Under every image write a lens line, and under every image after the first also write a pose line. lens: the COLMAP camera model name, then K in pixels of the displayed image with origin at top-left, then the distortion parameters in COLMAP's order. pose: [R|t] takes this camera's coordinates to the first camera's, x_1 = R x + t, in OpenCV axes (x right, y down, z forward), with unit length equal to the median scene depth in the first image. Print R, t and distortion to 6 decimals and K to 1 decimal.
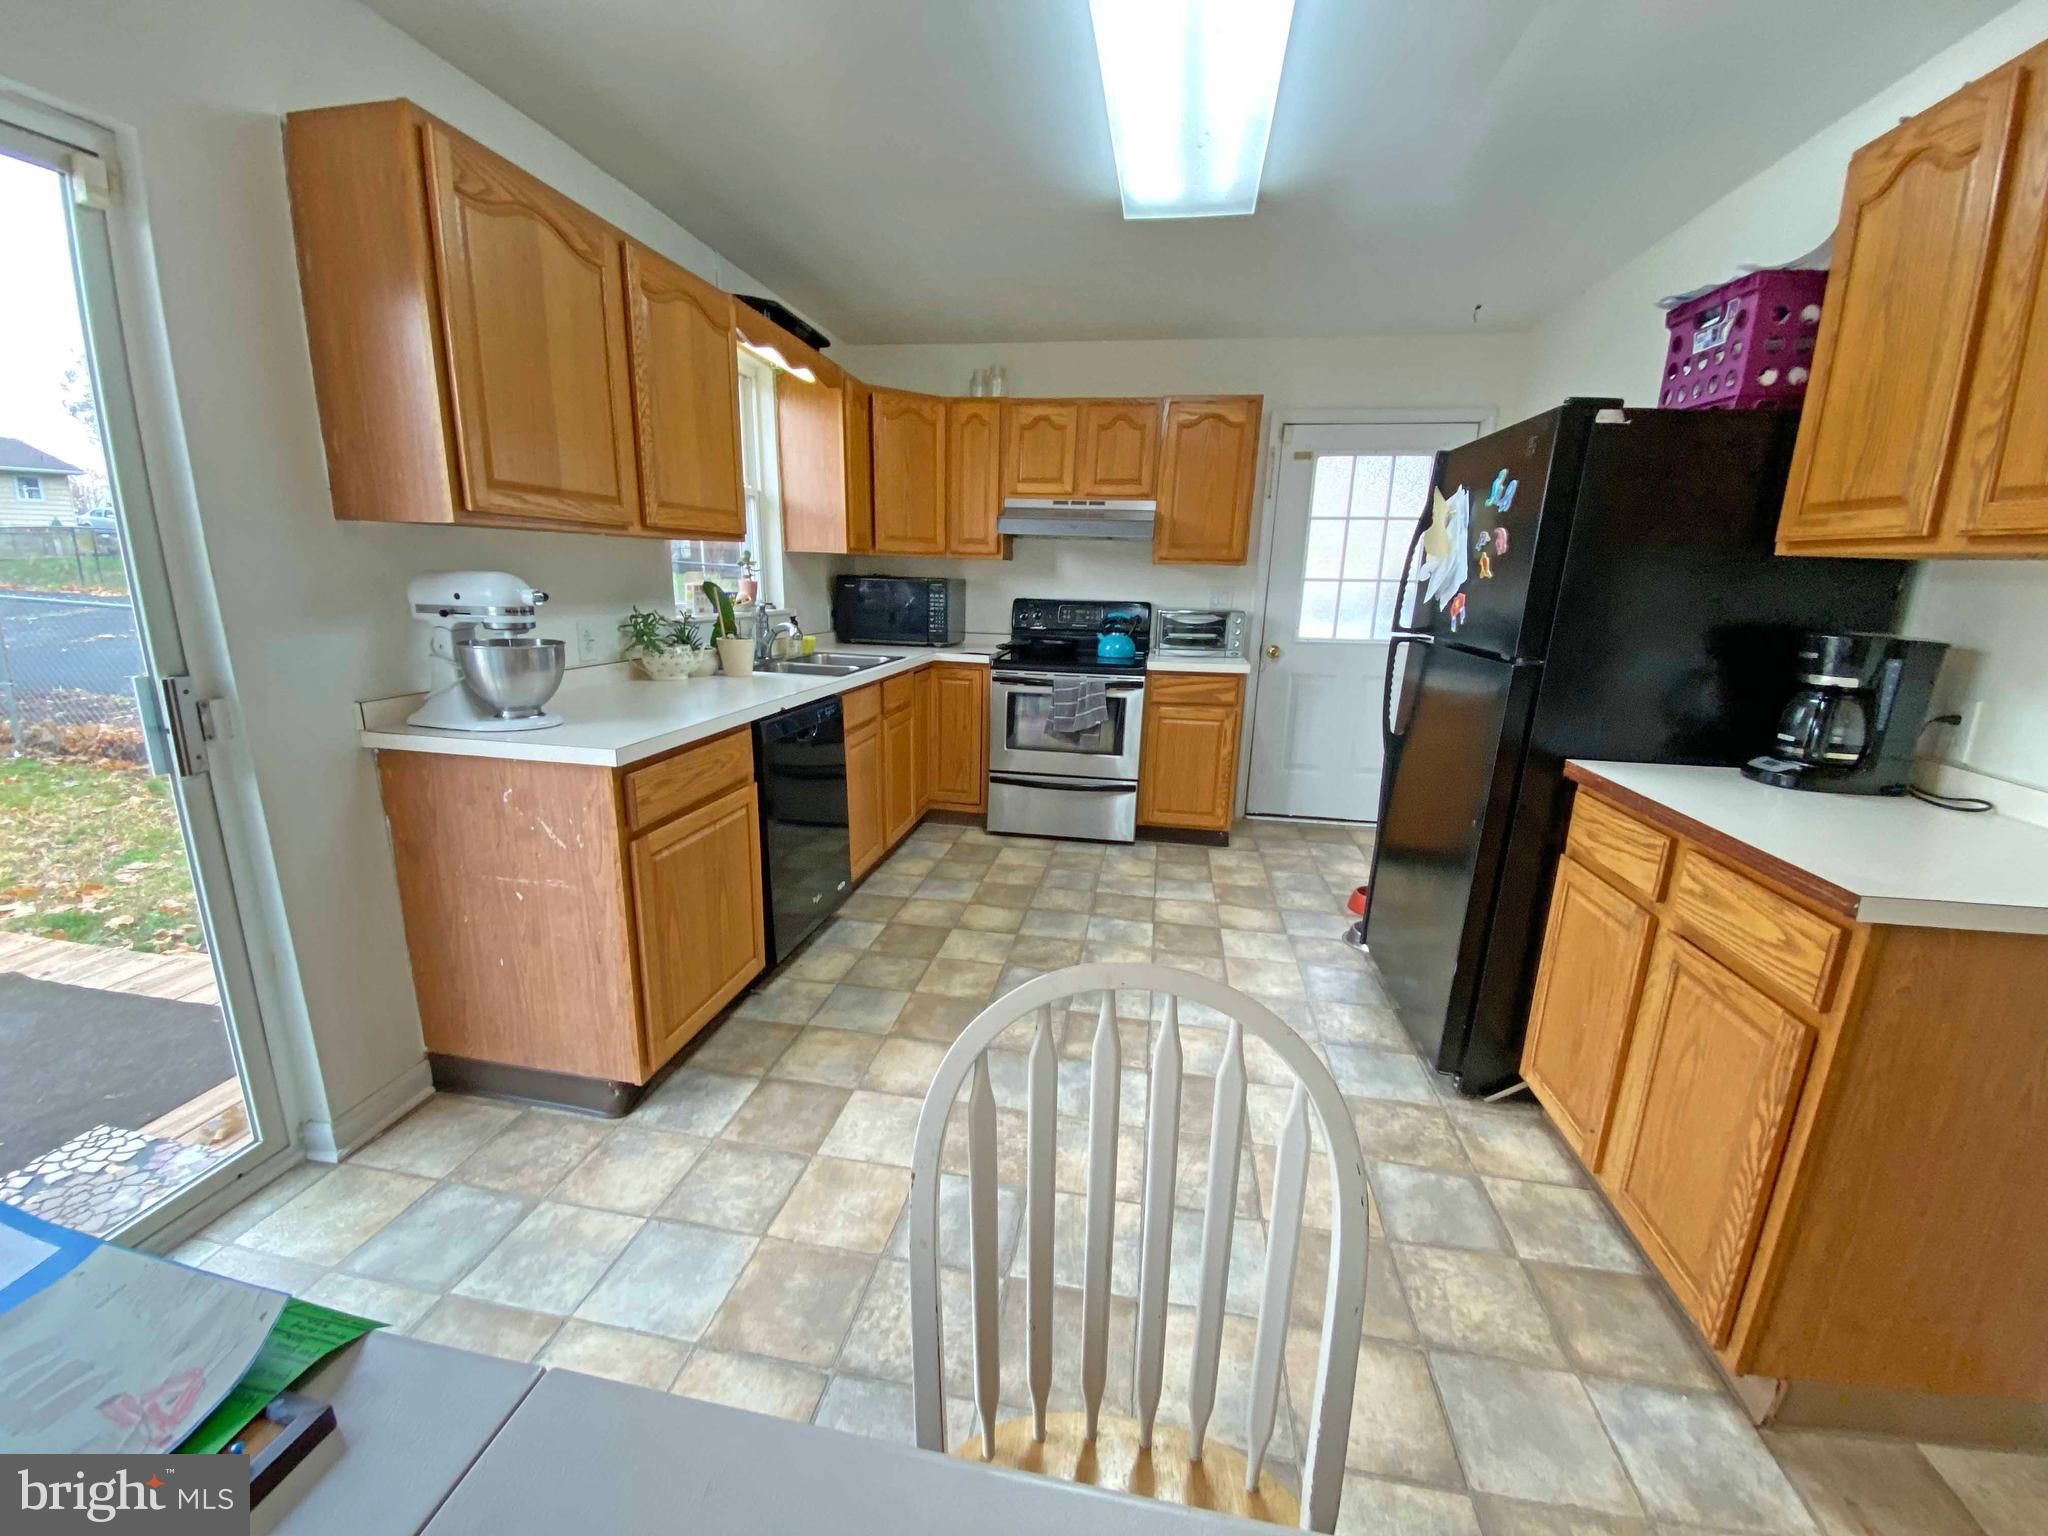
lens RADIAL K [[827.8, 0, 1021.7], [0, 827.8, 780.3], [0, 0, 1]] dist [0.010941, -0.015280]
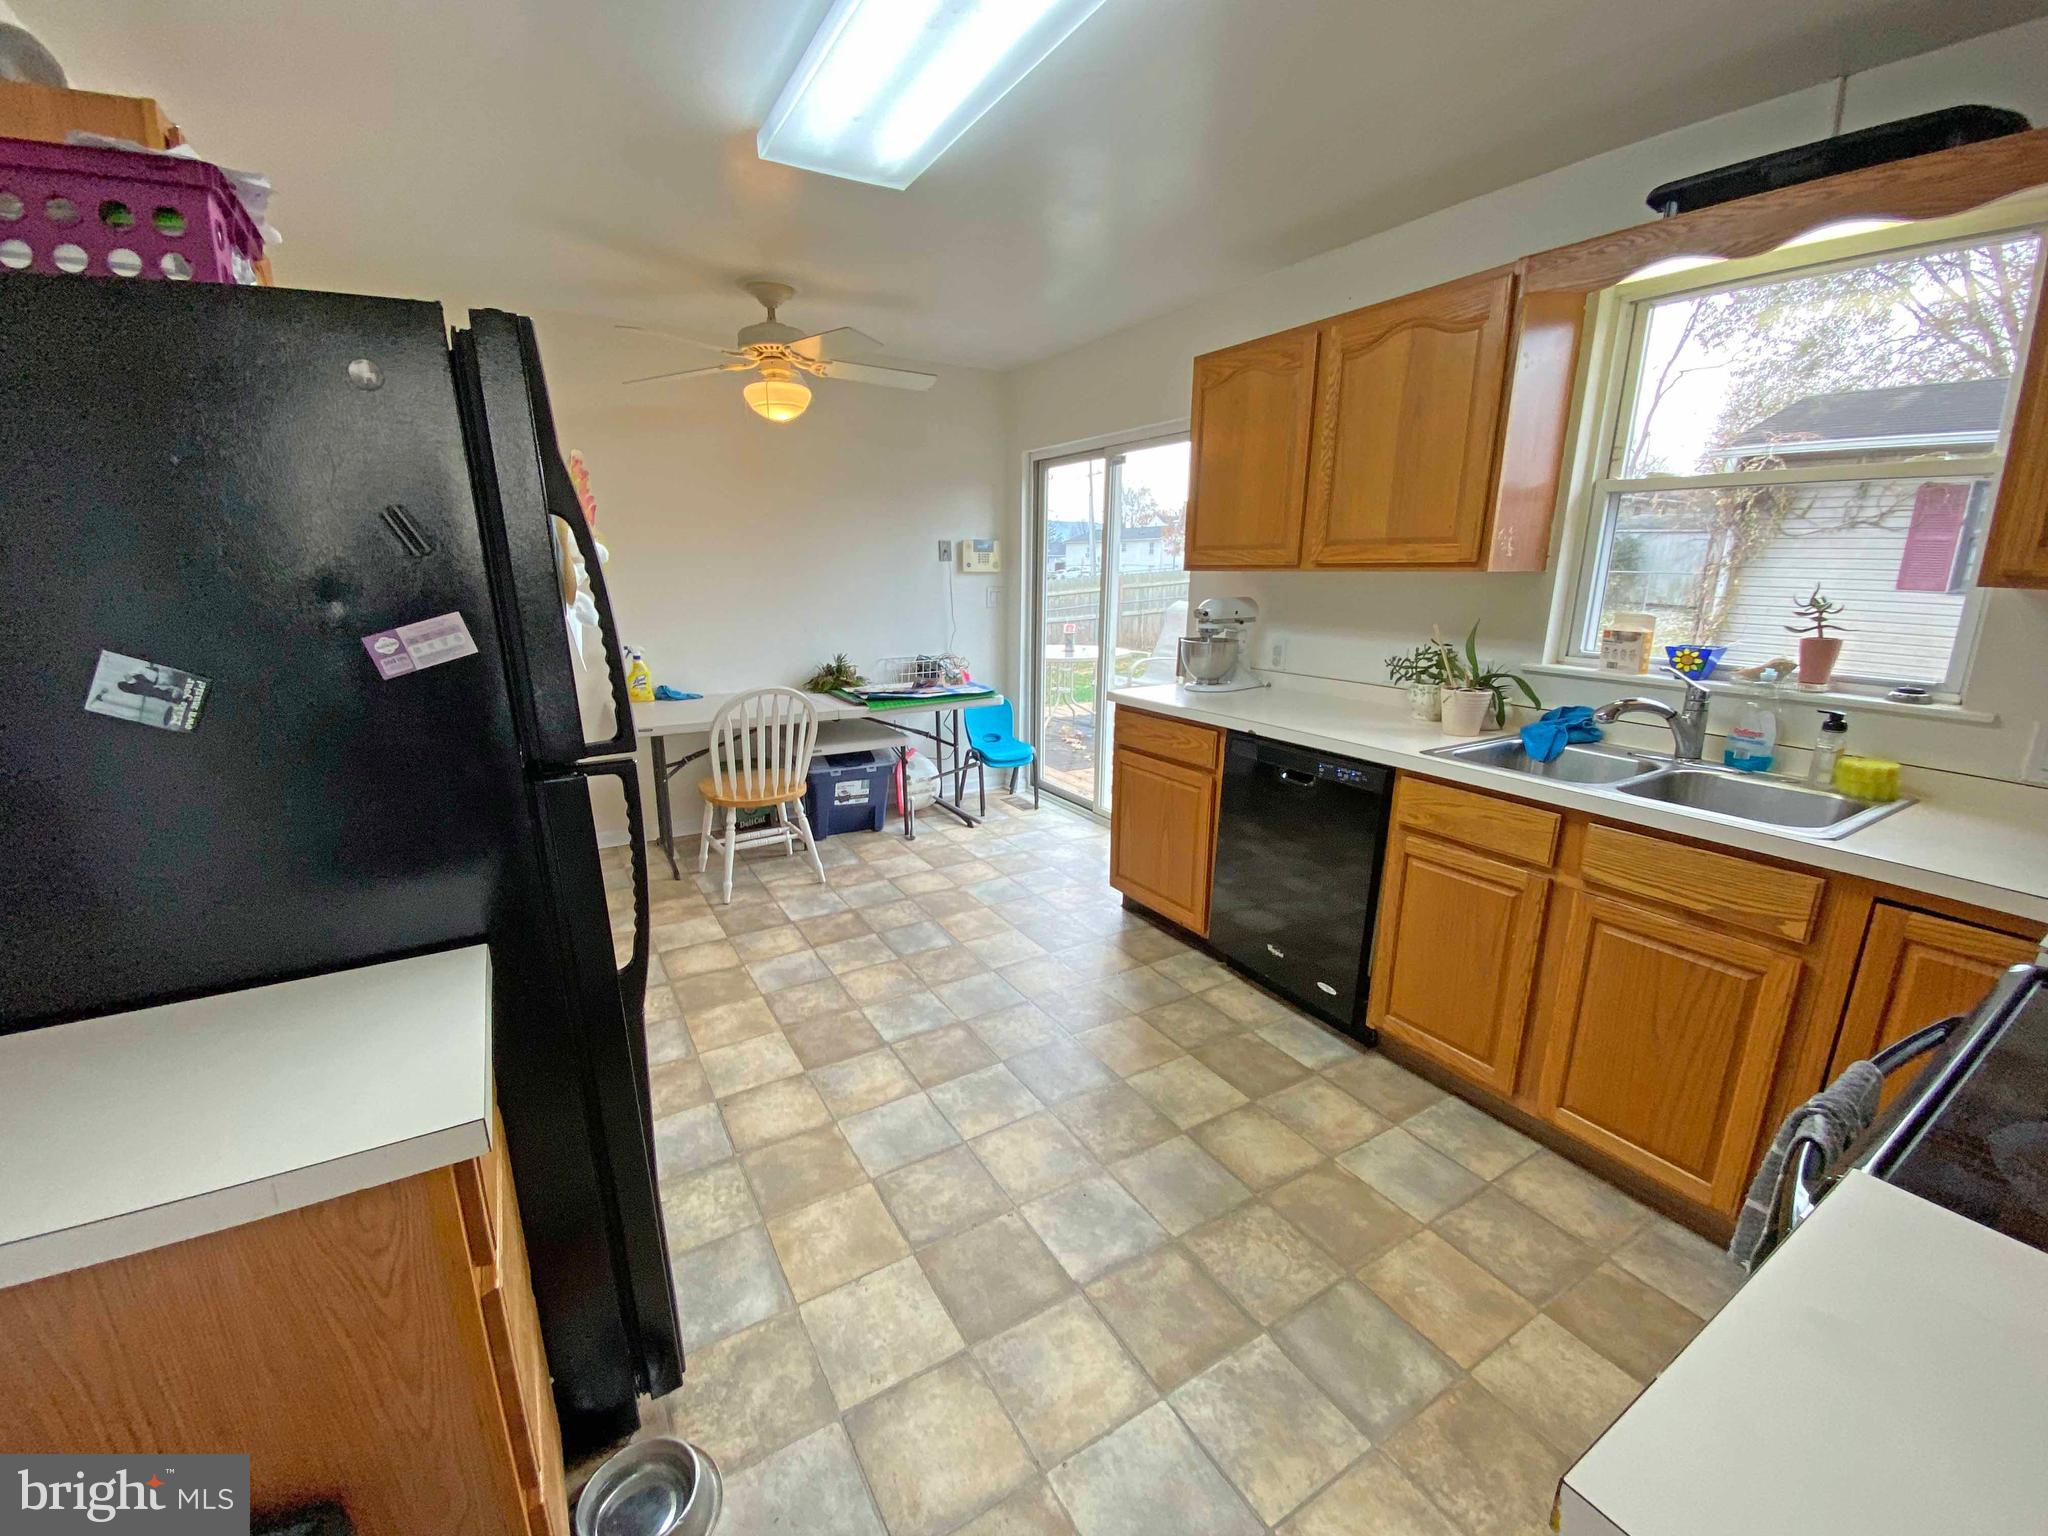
lens RADIAL K [[827.8, 0, 1011.9], [0, 827.8, 772.1], [0, 0, 1]] dist [0.010941, -0.015280]
pose [[-0.761725, 0.130608, -0.634599, 0.794055], [-0.180783, 0.897723, 0.401759, -0.525313], [0.622167, 0.420755, -0.660207, 1.963990]]
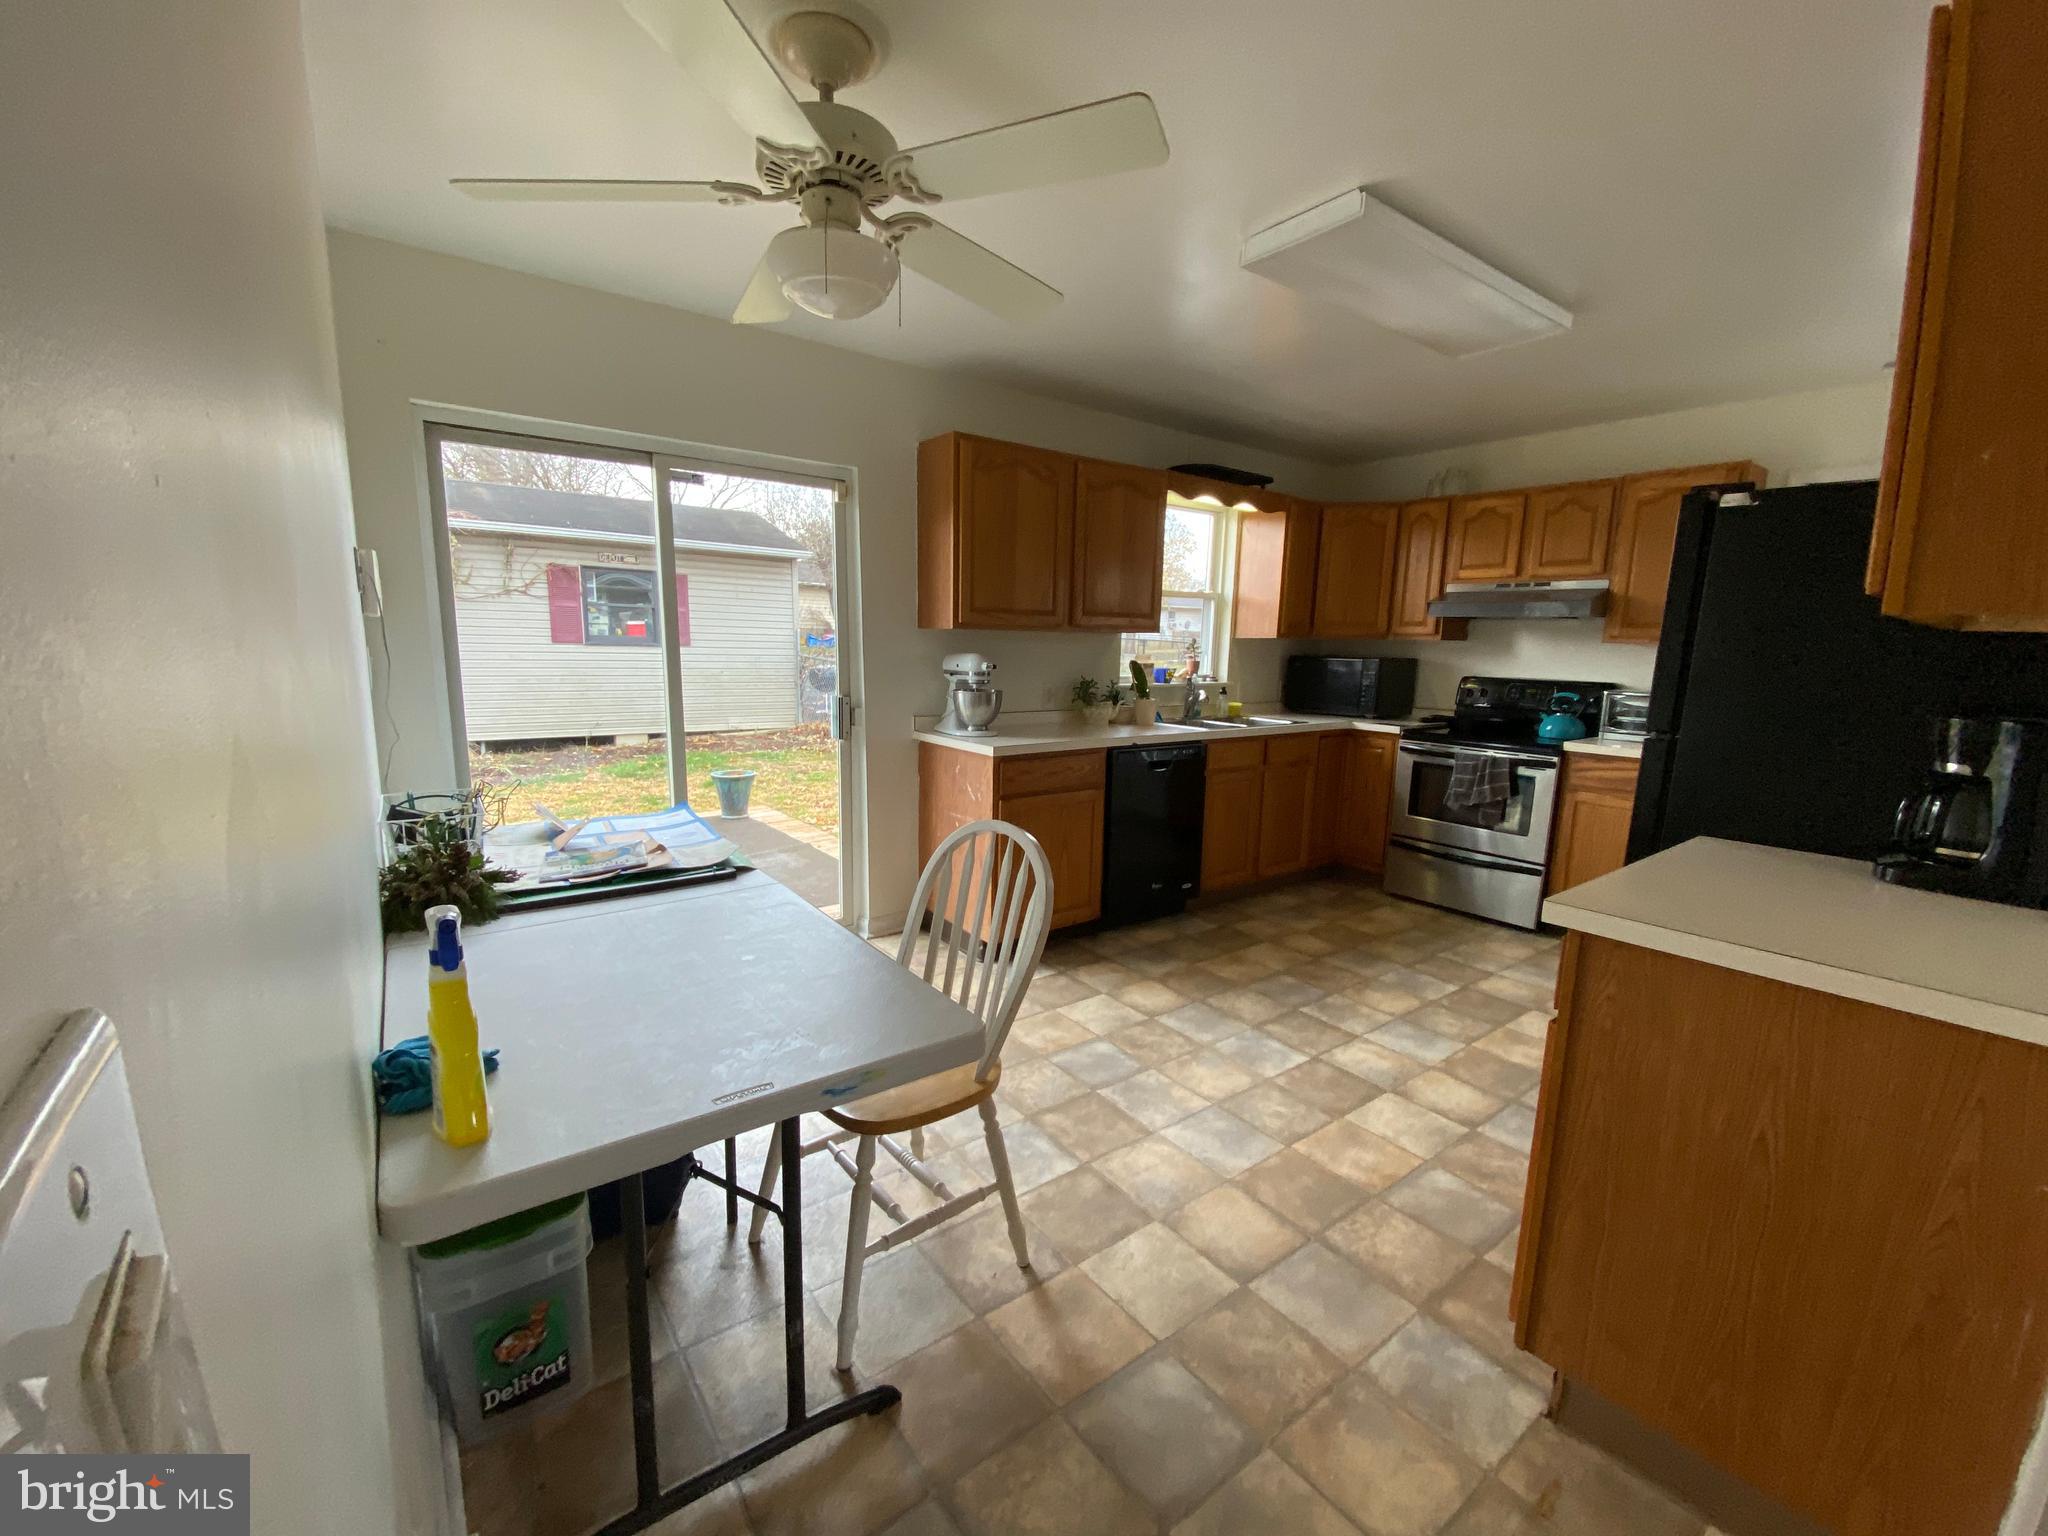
lens RADIAL K [[827.8, 0, 1010.7], [0, 827.8, 778.2], [0, 0, 1]] dist [0.010941, -0.015280]
pose [[0.720779, 0.099709, -0.685956, 0.723991], [-0.167923, 0.985240, -0.033235, 0.077197], [0.672517, 0.139143, 0.726883, -0.268733]]
